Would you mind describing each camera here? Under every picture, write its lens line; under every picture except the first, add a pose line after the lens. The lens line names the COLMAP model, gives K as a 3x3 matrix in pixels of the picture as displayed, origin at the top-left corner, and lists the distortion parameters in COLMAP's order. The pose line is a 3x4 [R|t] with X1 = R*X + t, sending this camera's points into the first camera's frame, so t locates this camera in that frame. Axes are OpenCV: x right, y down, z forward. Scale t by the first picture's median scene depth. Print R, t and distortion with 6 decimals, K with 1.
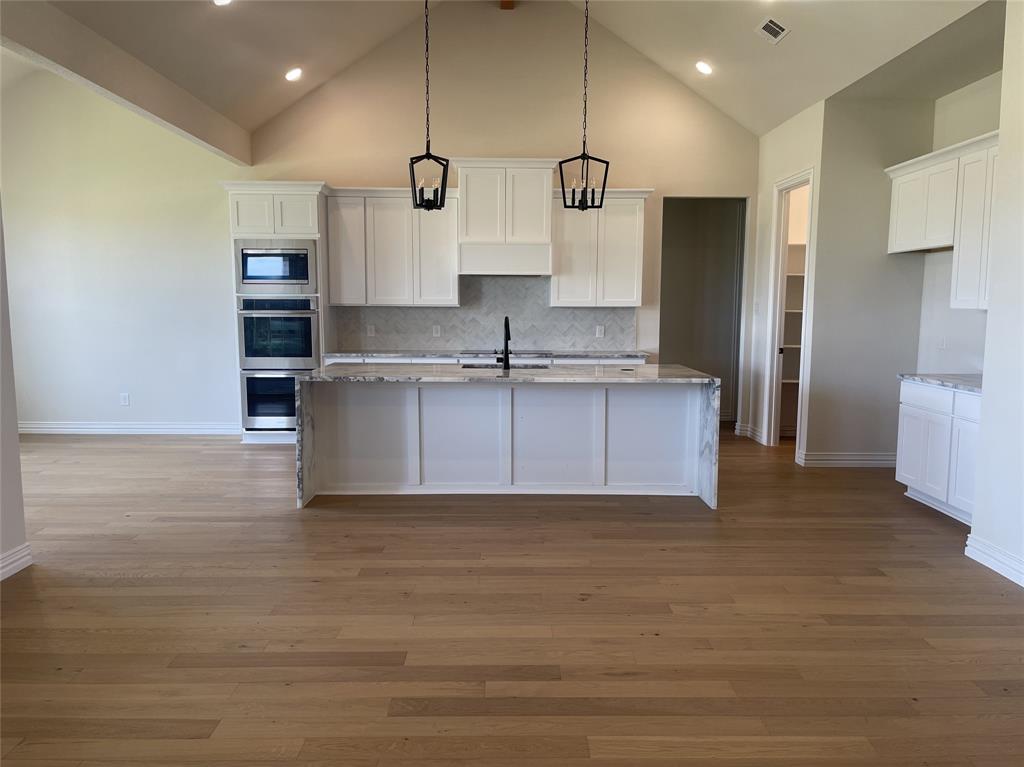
lens RADIAL K [[789.4, 0, 512.0], [0, 789.4, 383.5], [0, 0, 1]] dist [0.006808, 0.003127]
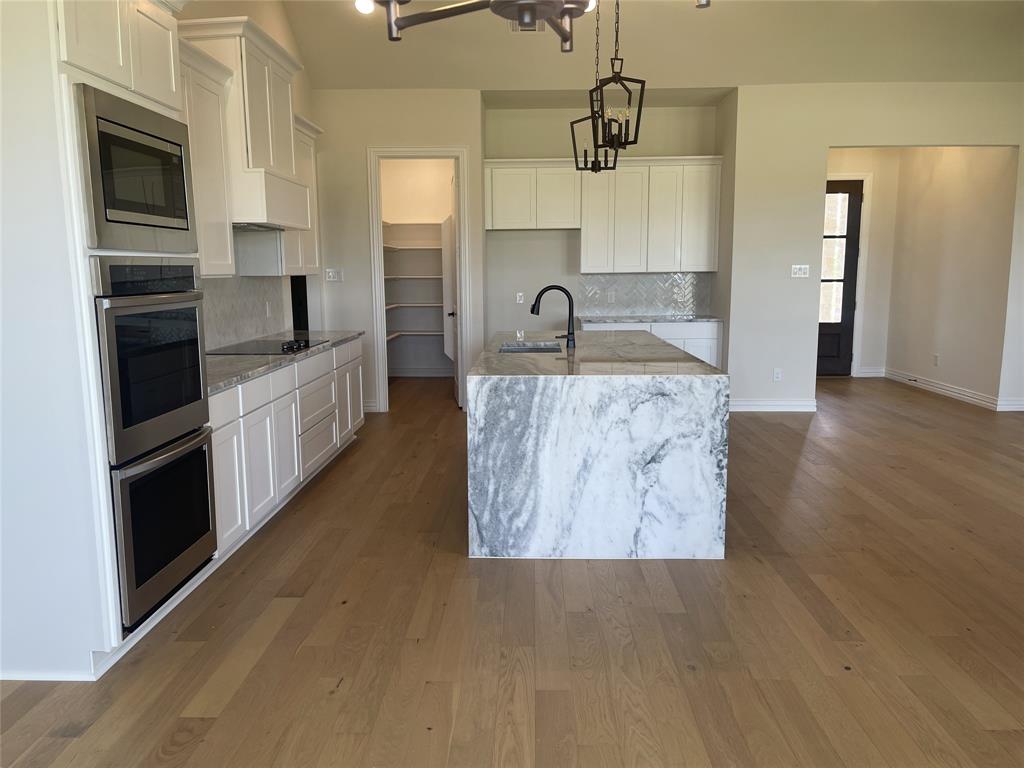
lens RADIAL K [[789.4, 0, 512.0], [0, 789.4, 384.0], [0, 0, 1]] dist [0.006808, 0.003127]
pose [[0.052638, -0.147949, 0.987593, -0.886776], [0.113307, 0.983462, 0.141291, -0.109203], [-0.992165, 0.104464, 0.068531, 1.038191]]
